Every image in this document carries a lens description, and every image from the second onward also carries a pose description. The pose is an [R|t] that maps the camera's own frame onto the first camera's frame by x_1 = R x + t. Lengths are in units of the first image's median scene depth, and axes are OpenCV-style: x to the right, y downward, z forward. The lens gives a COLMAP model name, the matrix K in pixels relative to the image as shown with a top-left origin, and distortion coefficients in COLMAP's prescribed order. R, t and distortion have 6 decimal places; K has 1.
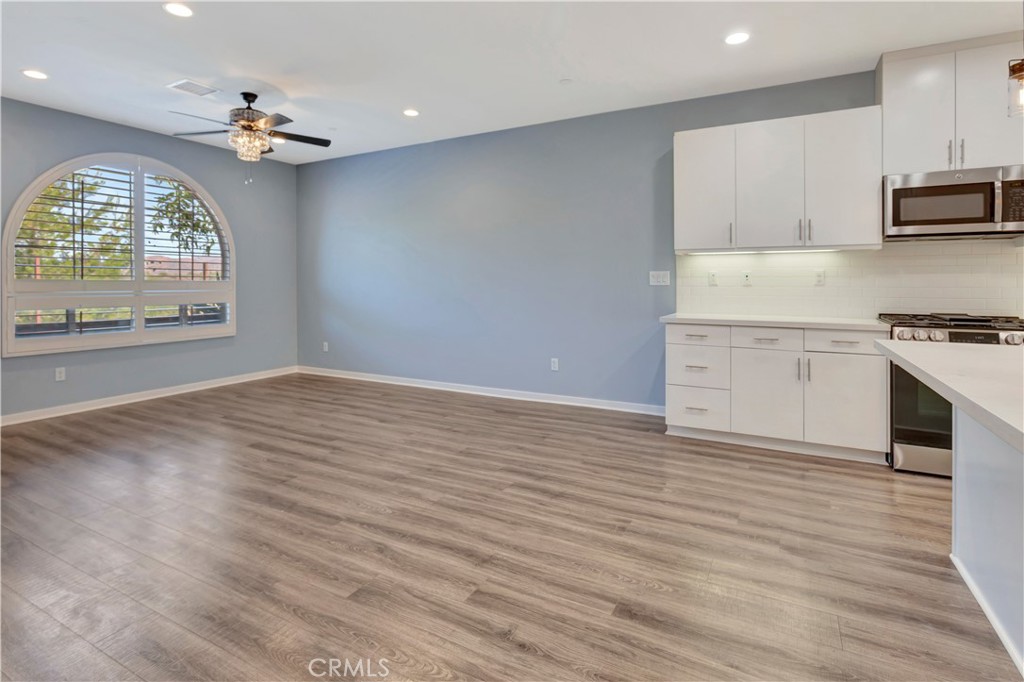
lens RADIAL K [[517.1, 0, 503.6], [0, 517.1, 286.2], [0, 0, 1]] dist [-0.004127, -0.000004]
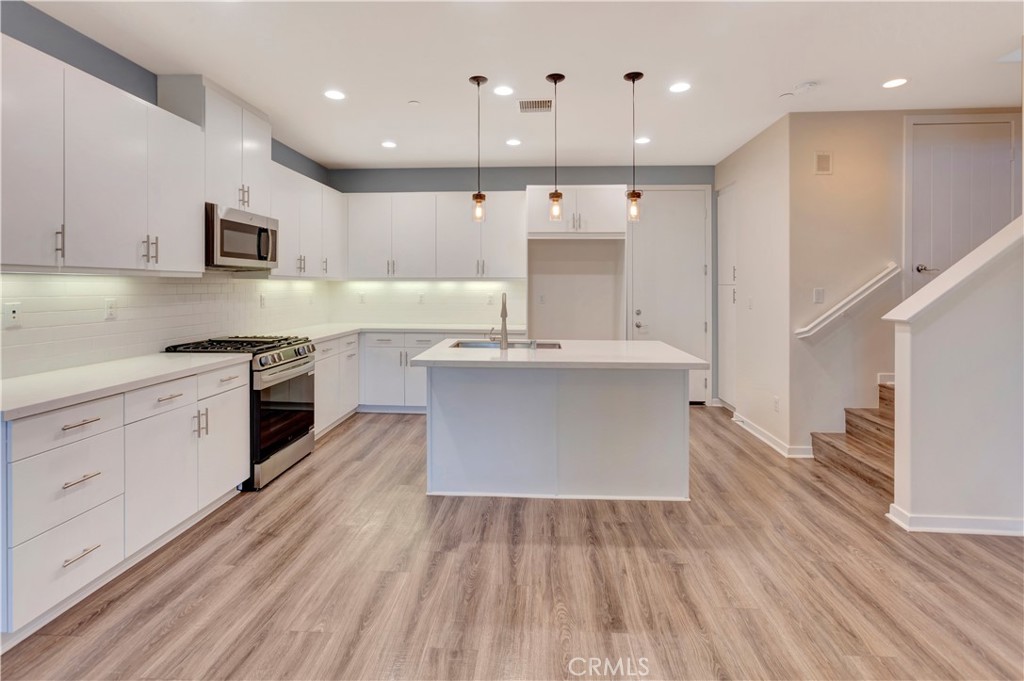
lens RADIAL K [[482.1, 0, 511.6], [0, 482.1, 285.1], [0, 0, 1]] dist [-0.000337, 0.002019]
pose [[-0.437306, 0.004022, 0.899304, -0.366192], [0.007787, 0.999969, -0.000685, -0.060490], [-0.899279, 0.006704, -0.437324, 1.007478]]
